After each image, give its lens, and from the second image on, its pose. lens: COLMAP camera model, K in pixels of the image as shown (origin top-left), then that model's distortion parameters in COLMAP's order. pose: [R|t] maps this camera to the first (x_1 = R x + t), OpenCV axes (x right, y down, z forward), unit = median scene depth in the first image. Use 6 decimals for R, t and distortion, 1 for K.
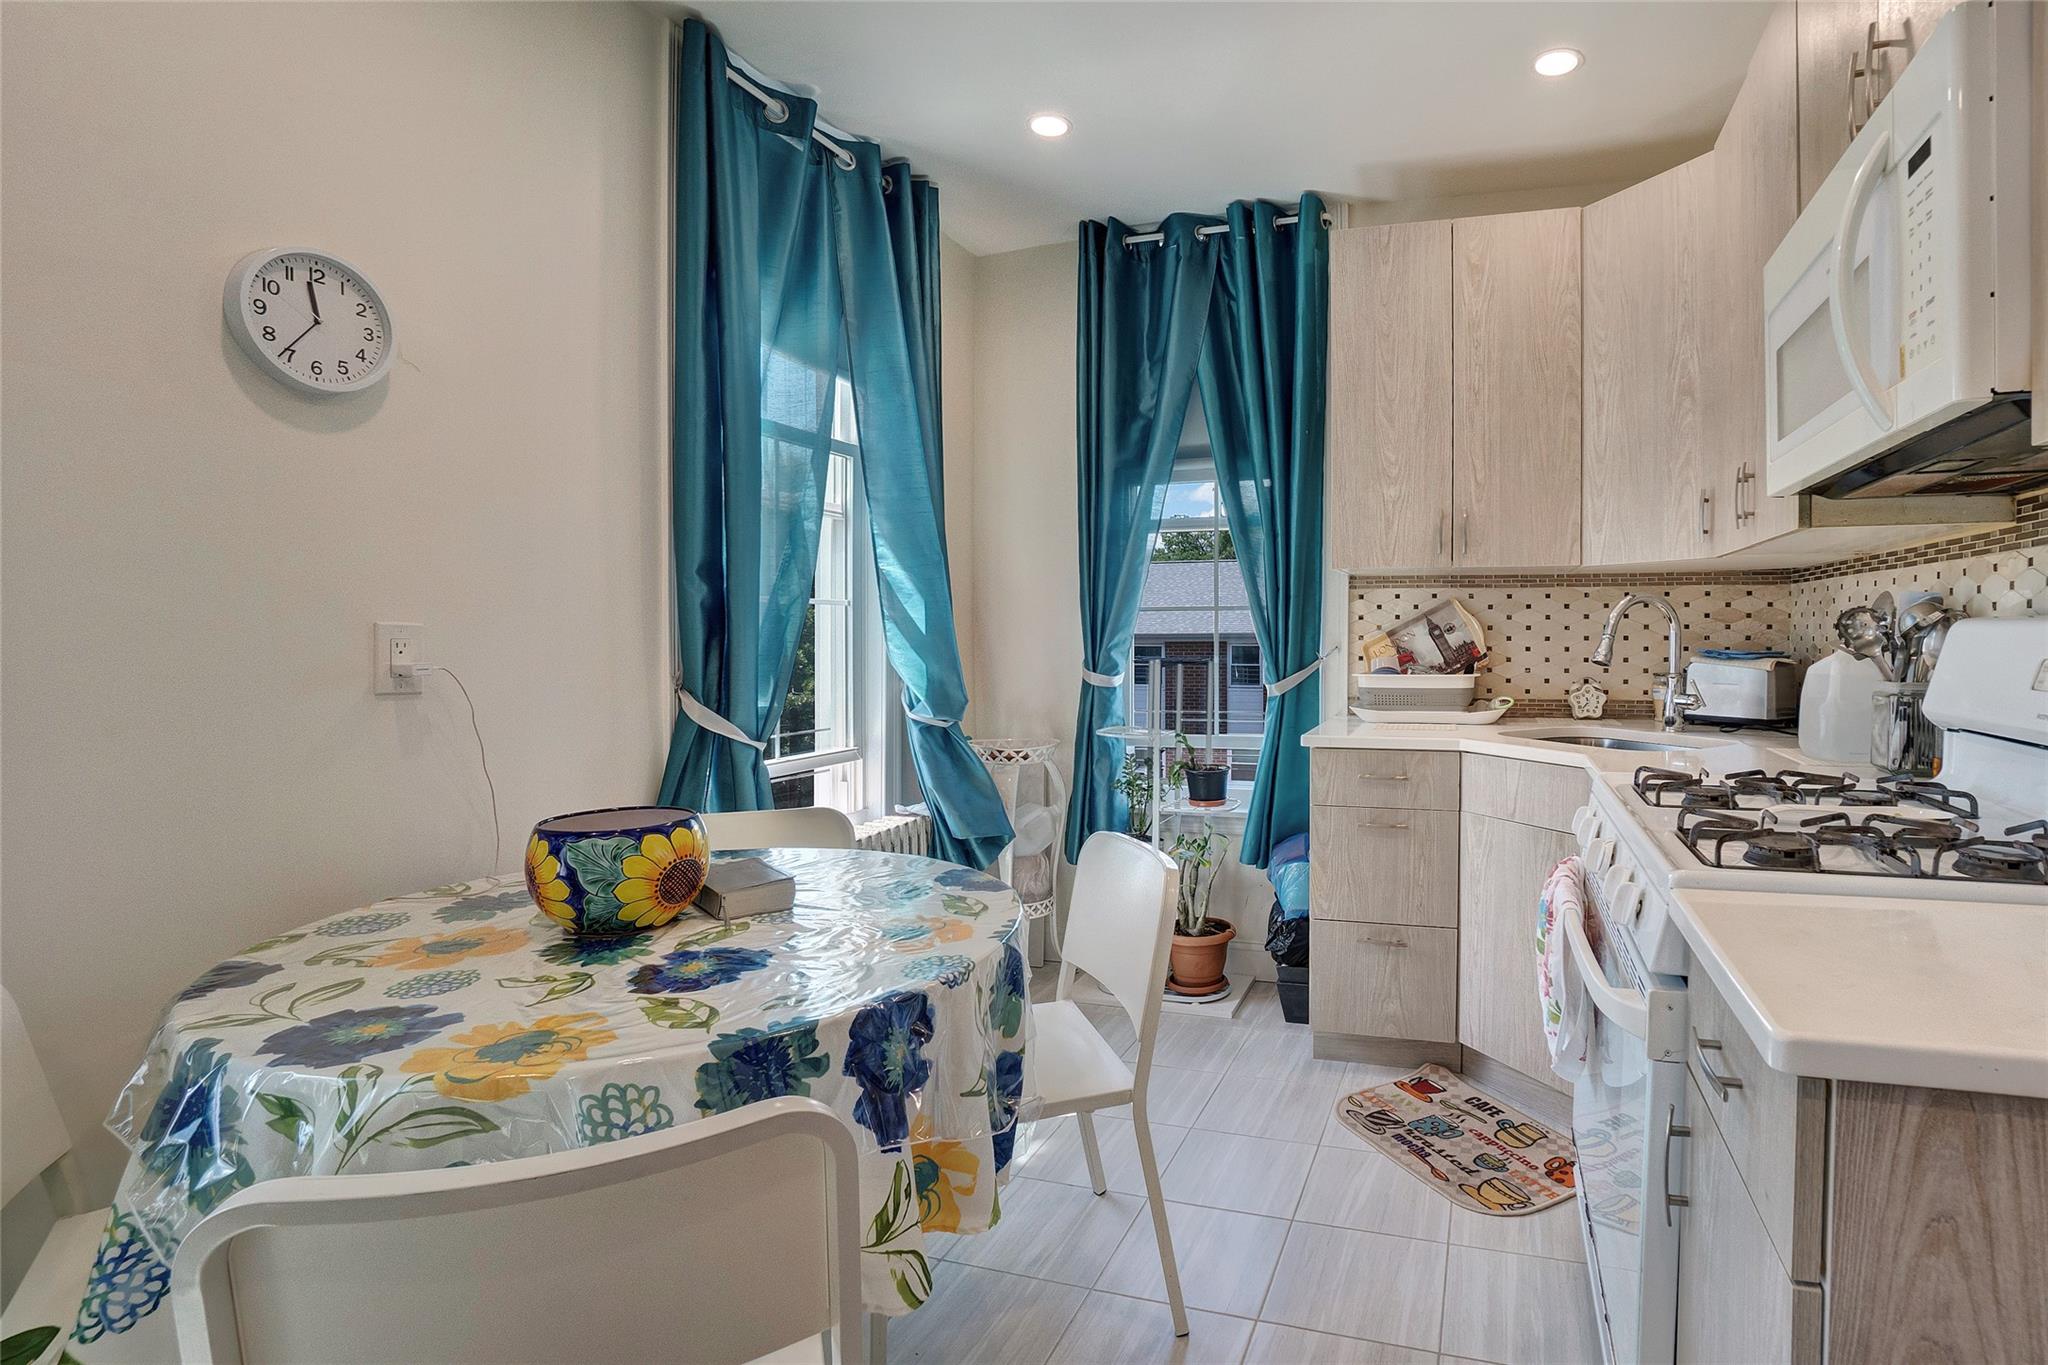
lens RADIAL K [[946.3, 0, 1201.7], [0, 946.3, 675.2], [0, 0, 1]] dist [-0.055600, 0.013708]
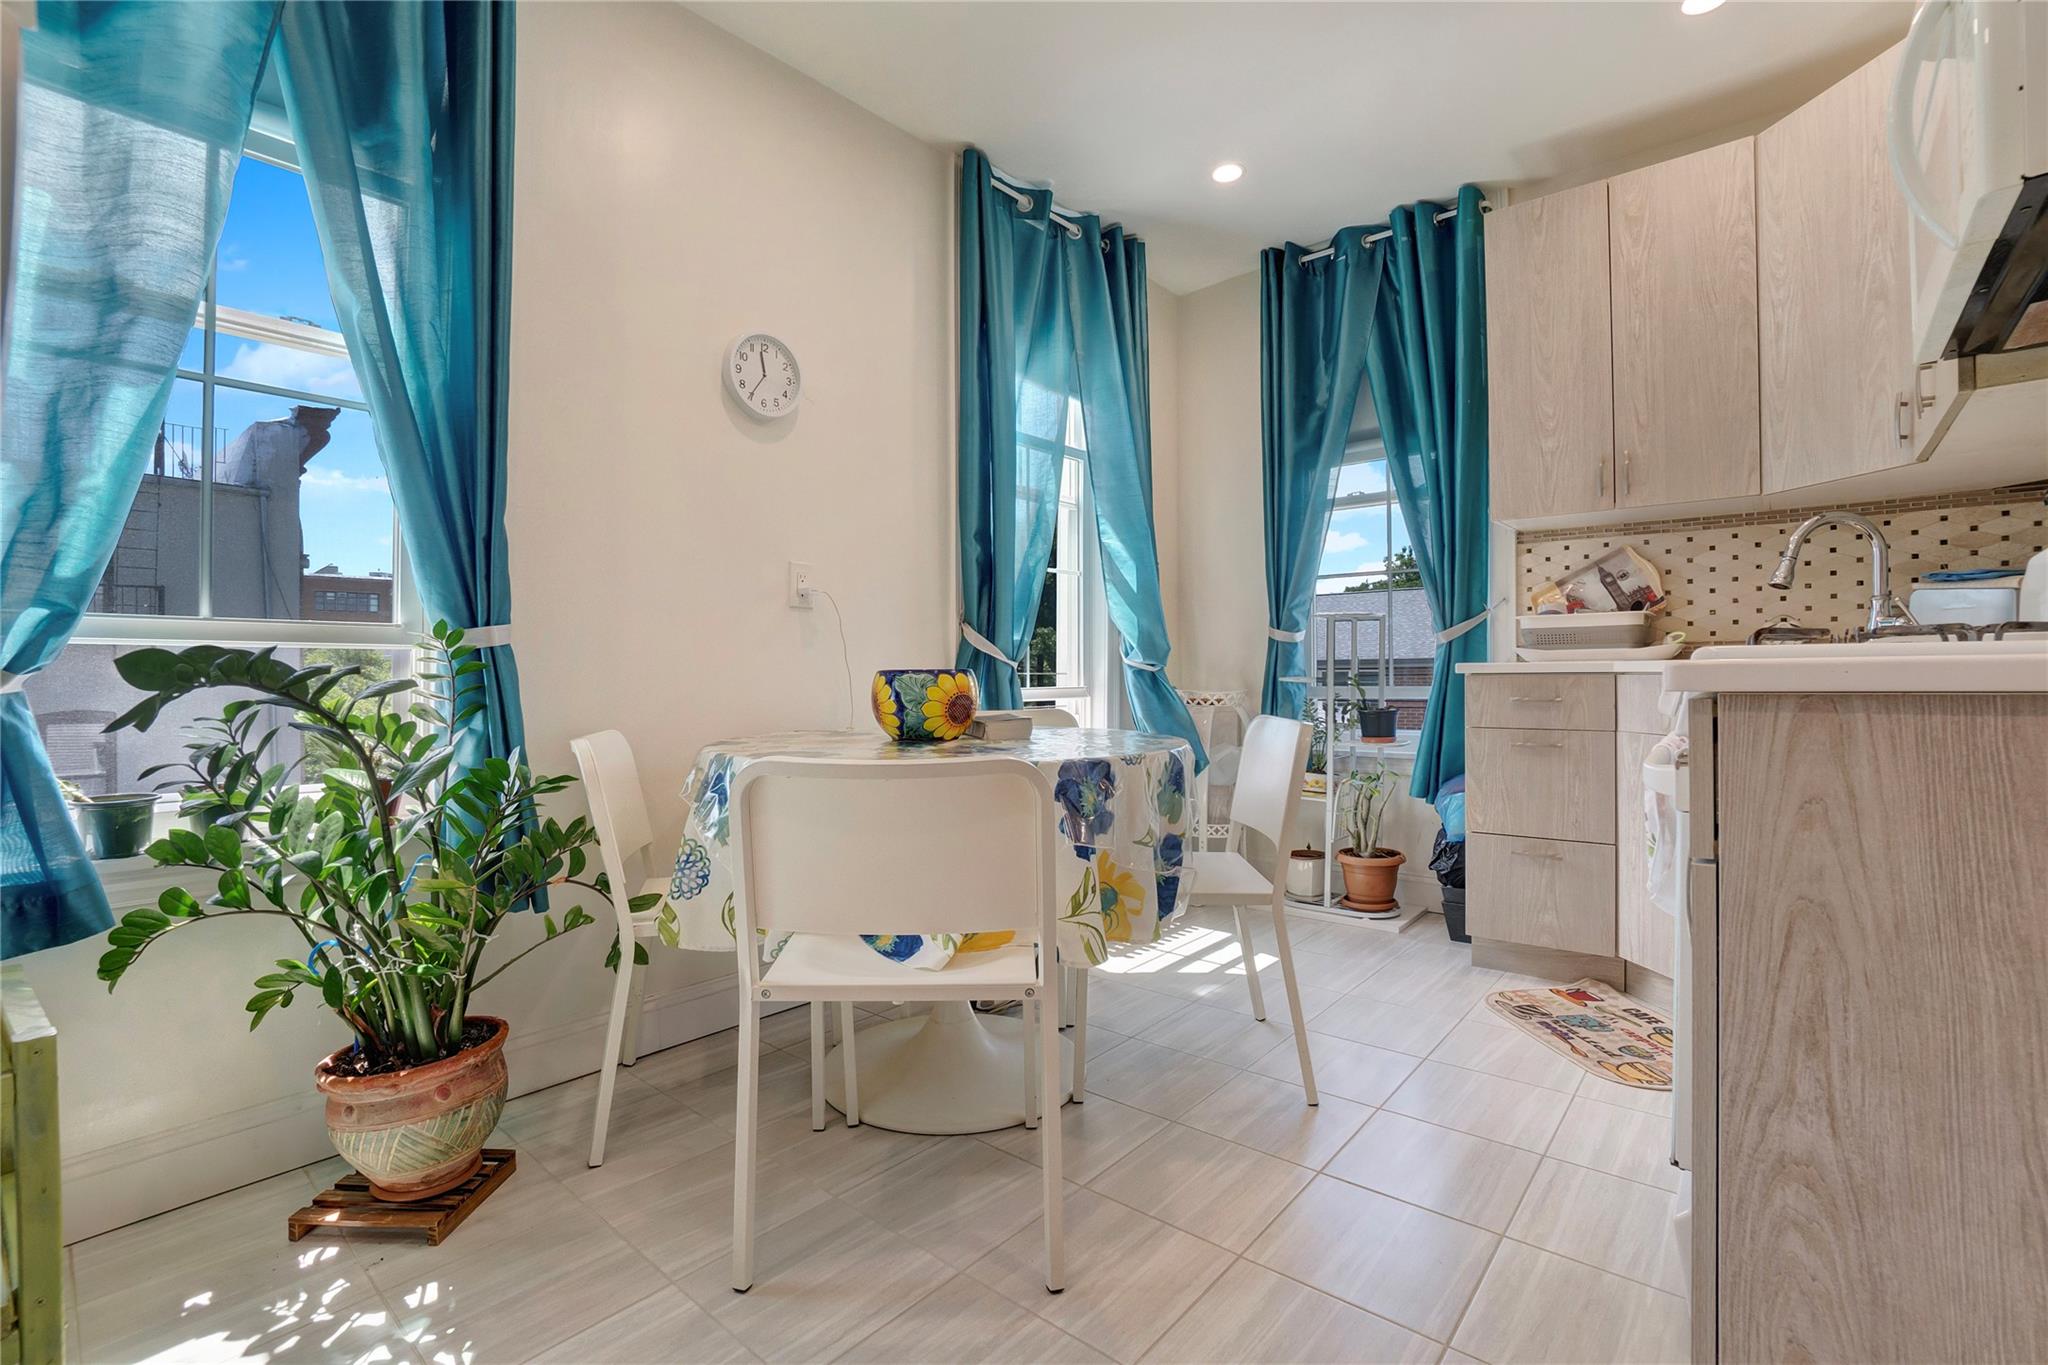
lens RADIAL K [[877.5, 0, 1056.0], [0, 877.5, 691.2], [0, 0, 1]] dist [-0.047239, 0.016617]
pose [[0.918940, -0.000844, -0.394396, 0.076893], [-0.006510, 0.999829, -0.017307, 0.117419], [0.394343, 0.018471, 0.918778, -0.133176]]
